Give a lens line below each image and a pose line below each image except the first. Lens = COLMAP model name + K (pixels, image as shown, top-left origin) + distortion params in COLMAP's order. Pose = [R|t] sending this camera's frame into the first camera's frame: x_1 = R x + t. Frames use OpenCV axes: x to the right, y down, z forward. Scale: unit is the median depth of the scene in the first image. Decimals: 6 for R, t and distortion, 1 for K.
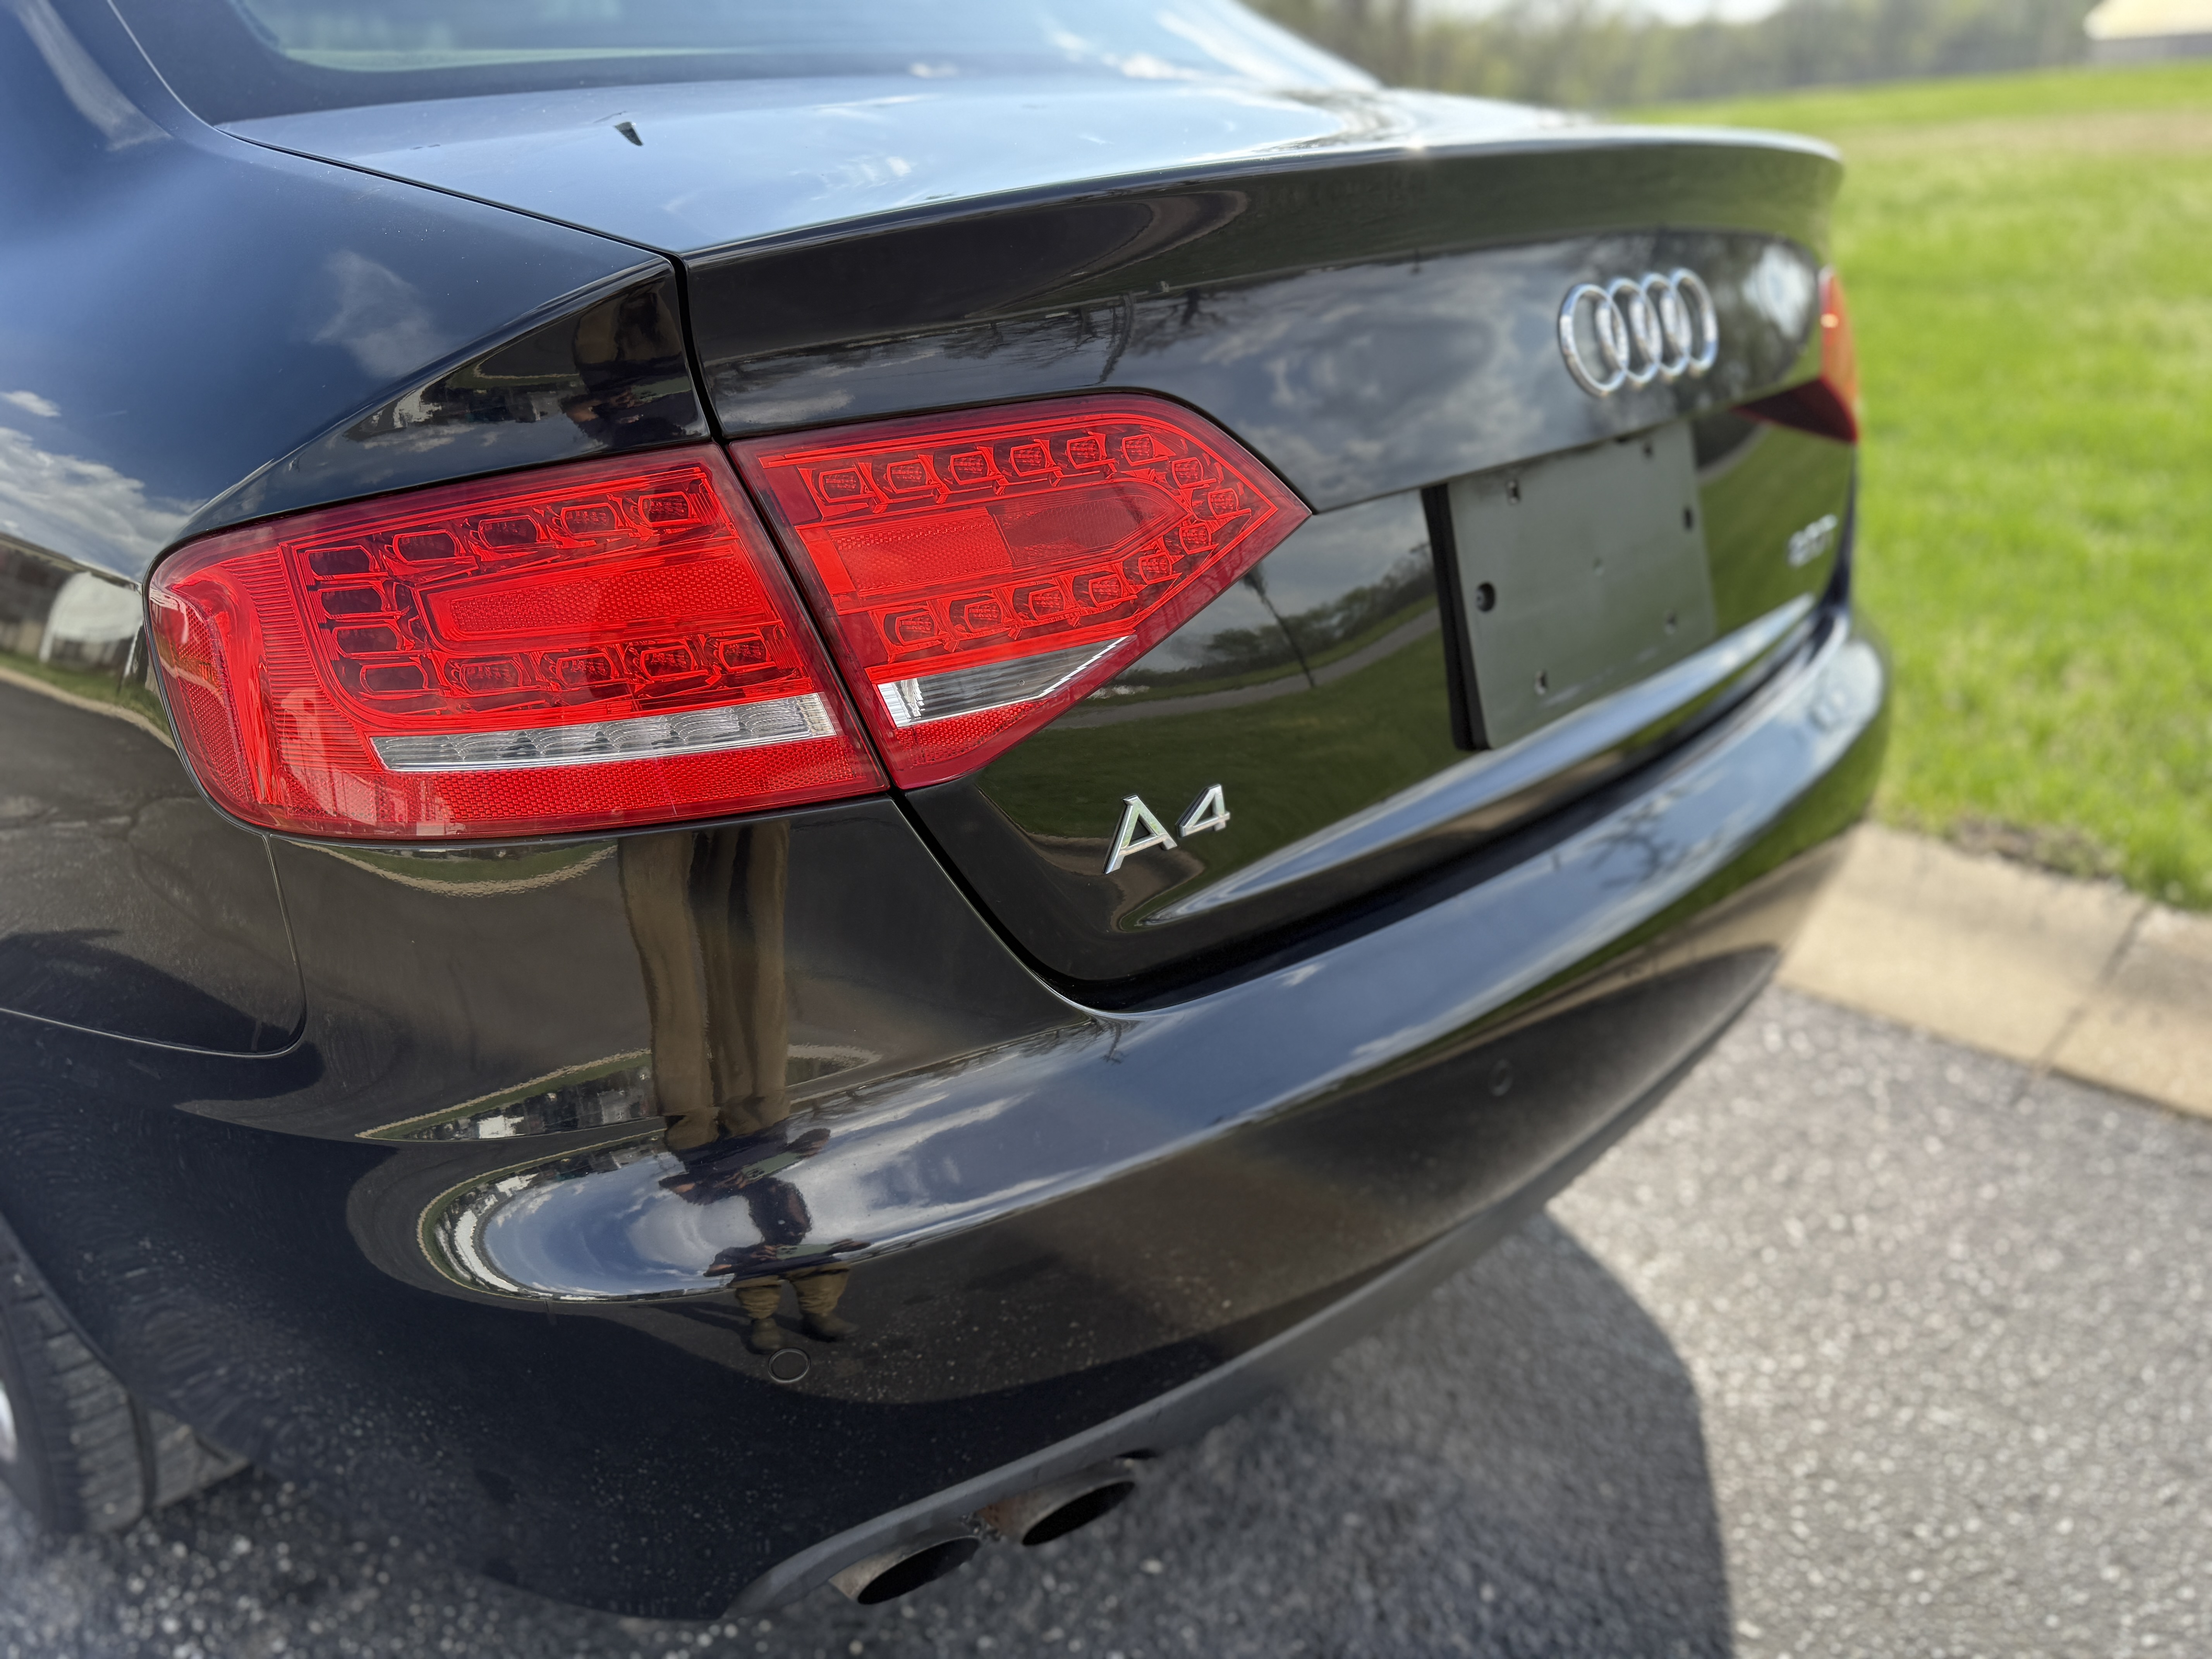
lens RADIAL K [[1564.7, 0, 1085.6], [0, 1564.7, 829.2], [0, 0, 1]] dist [0.007282, -0.015482]
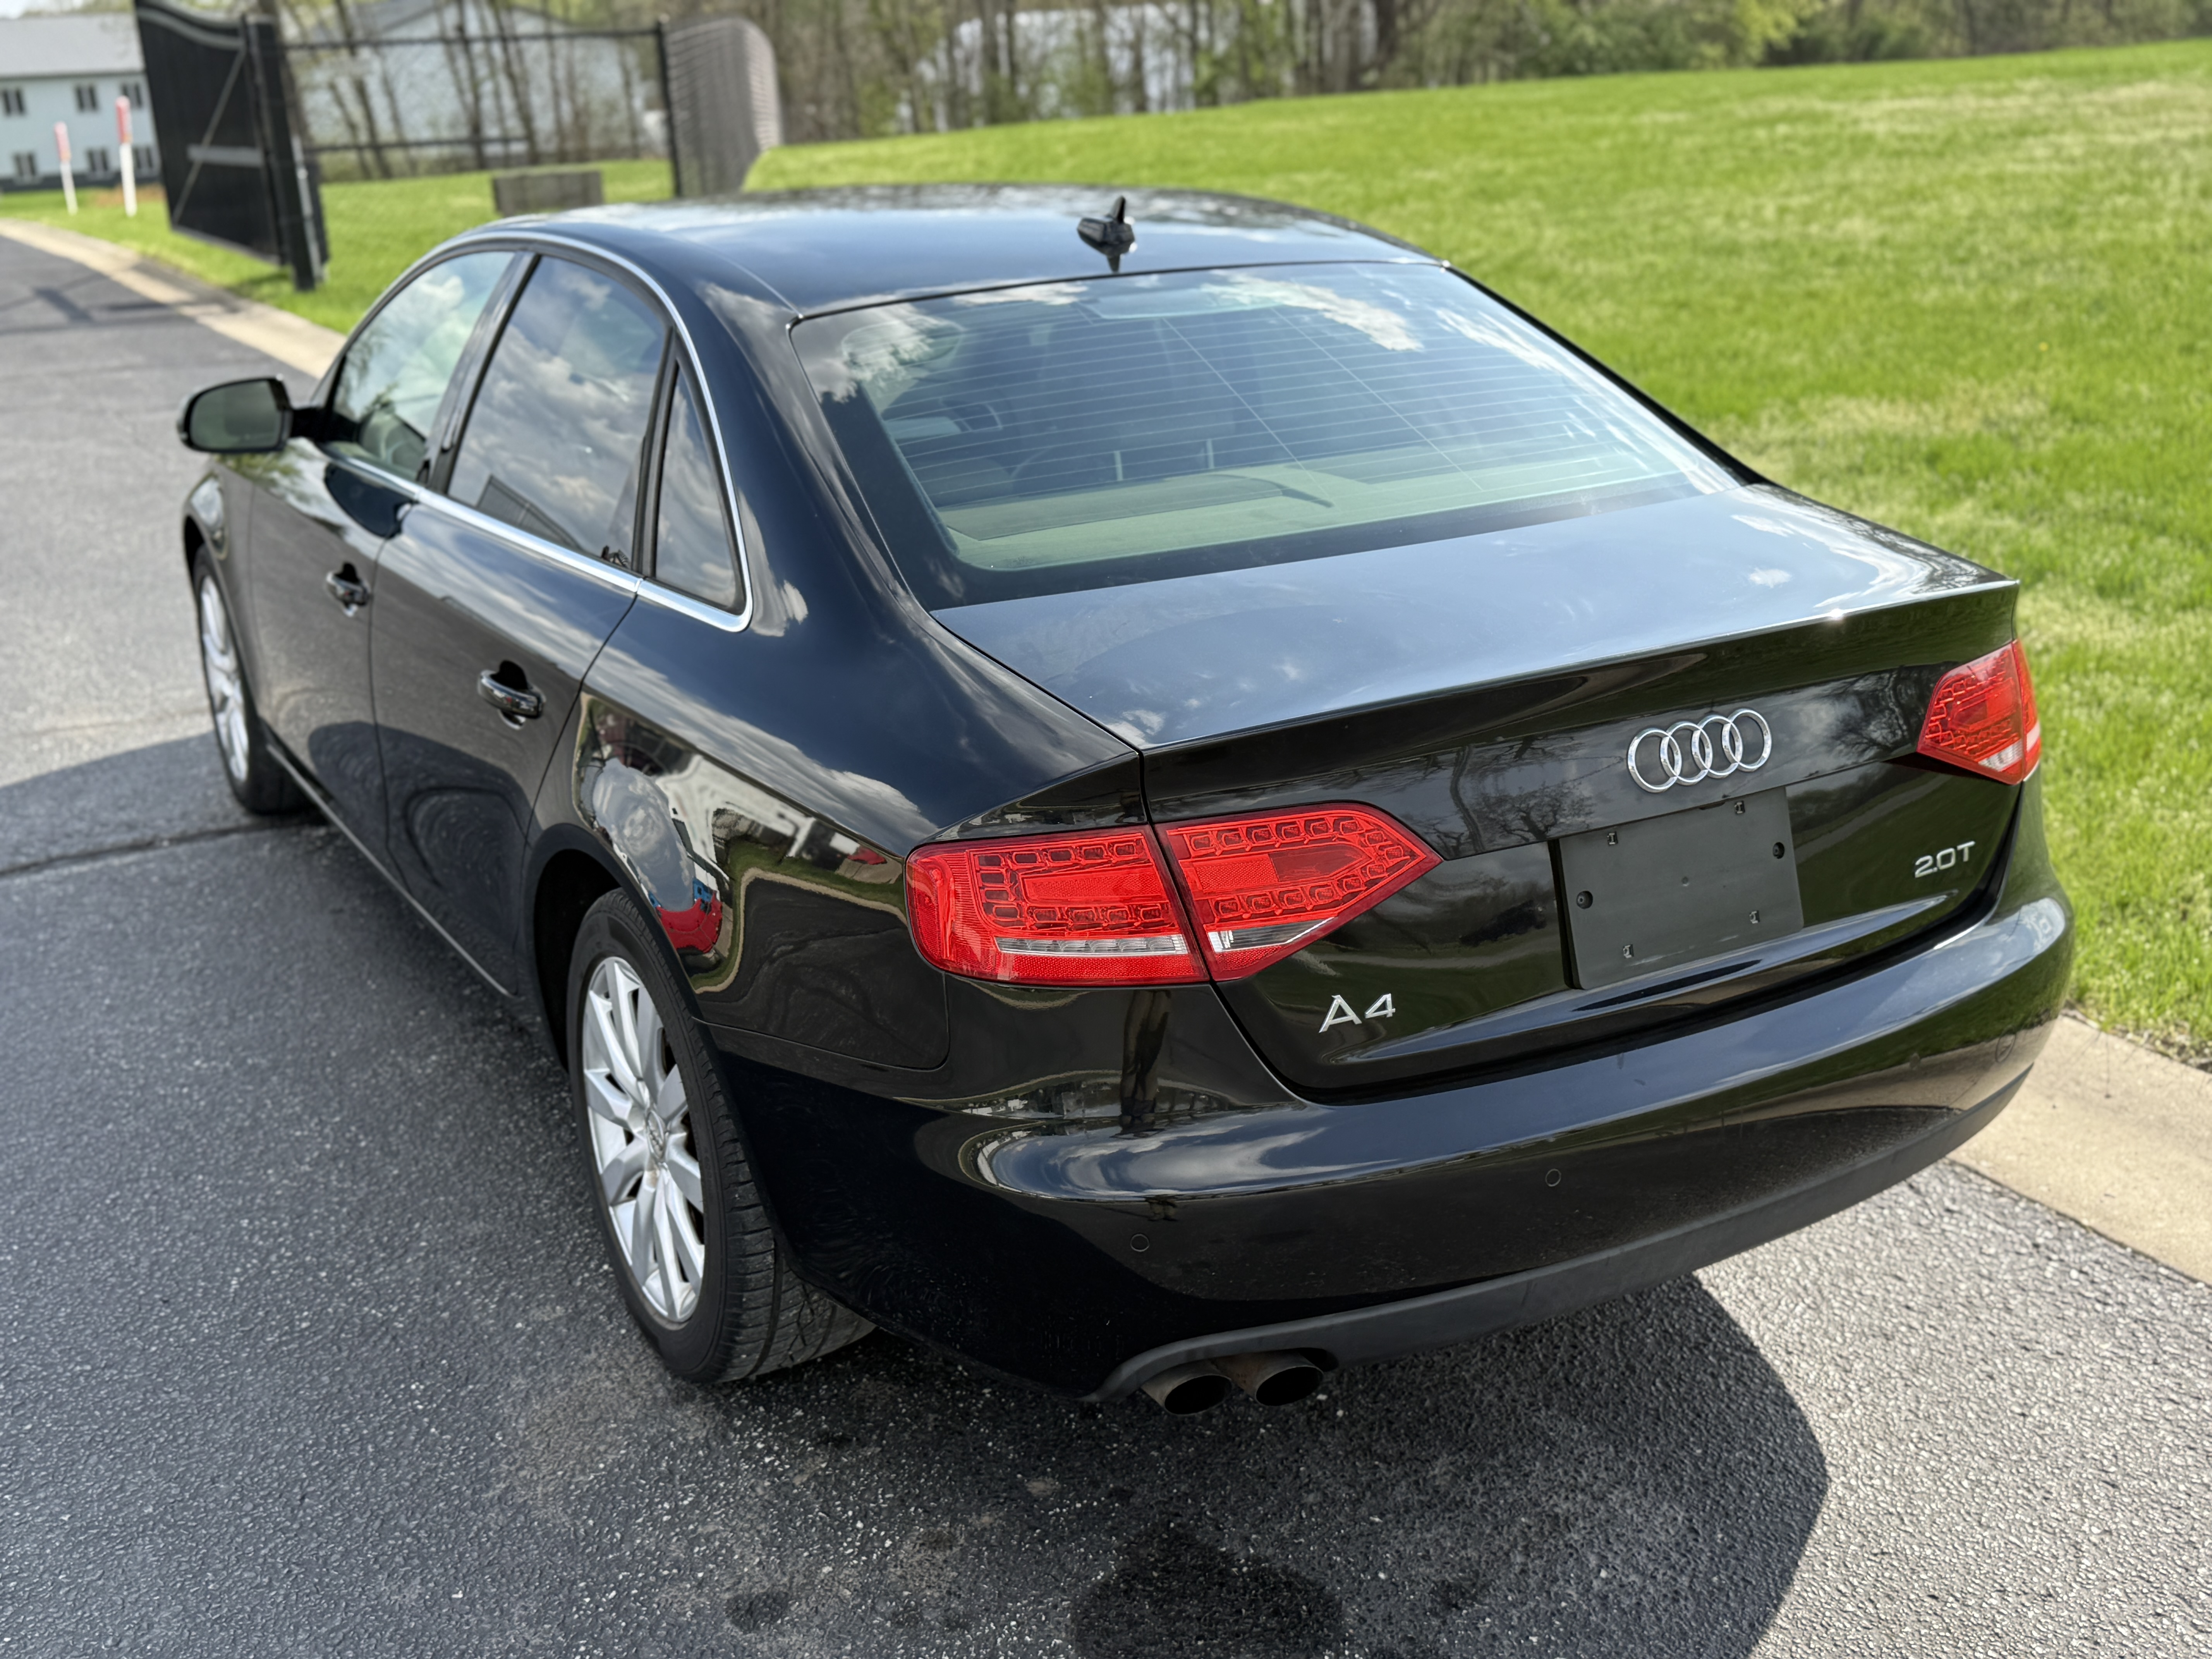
lens RADIAL K [[2237.2, 0, 1097.1], [0, 2237.2, 819.7], [0, 0, 1]] dist [0.012464, 0.000000]
pose [[0.958985, 0.084815, -0.270469, 0.315264], [-0.104896, 0.992632, -0.060651, -0.024491], [0.263332, 0.086535, 0.960816, -1.180368]]
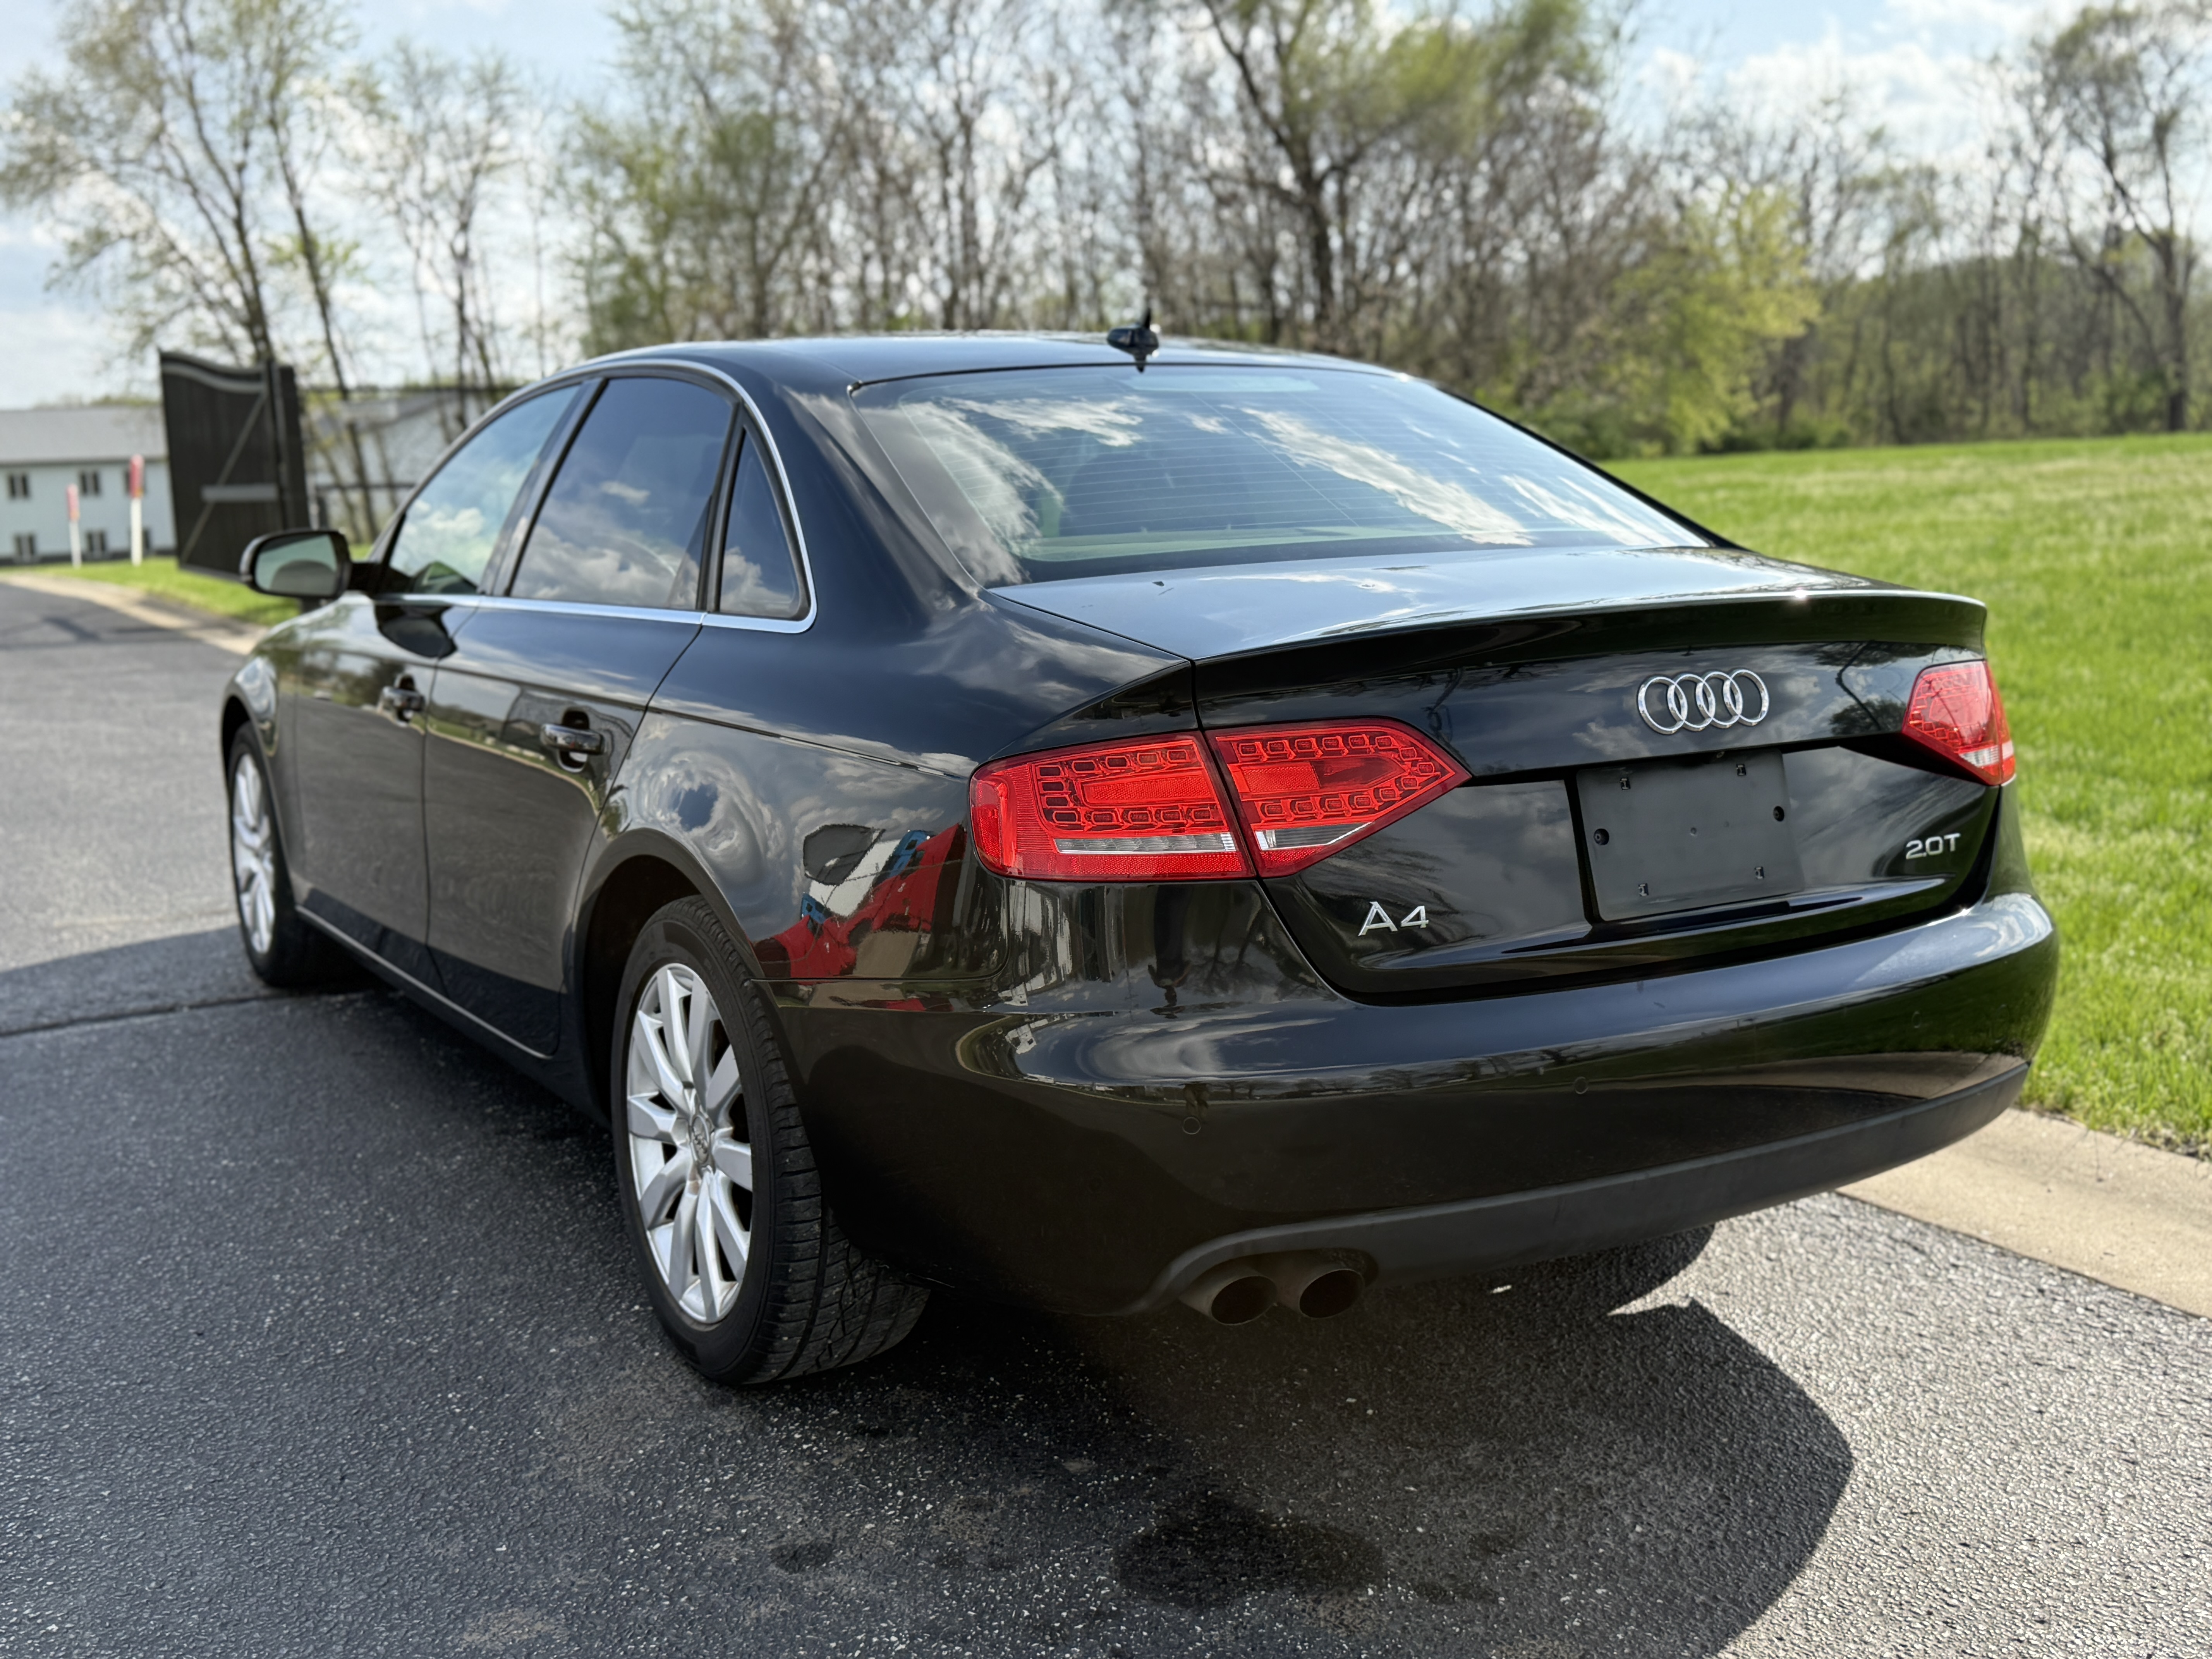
lens RADIAL K [[2237.2, 0, 1086.7], [0, 2237.2, 813.2], [0, 0, 1]] dist [0.012464, 0.000000]
pose [[0.961707, 0.044705, -0.270408, 0.303375], [-0.109668, 0.966950, -0.230176, 0.389746], [0.251181, 0.251017, 0.934826, -1.264390]]
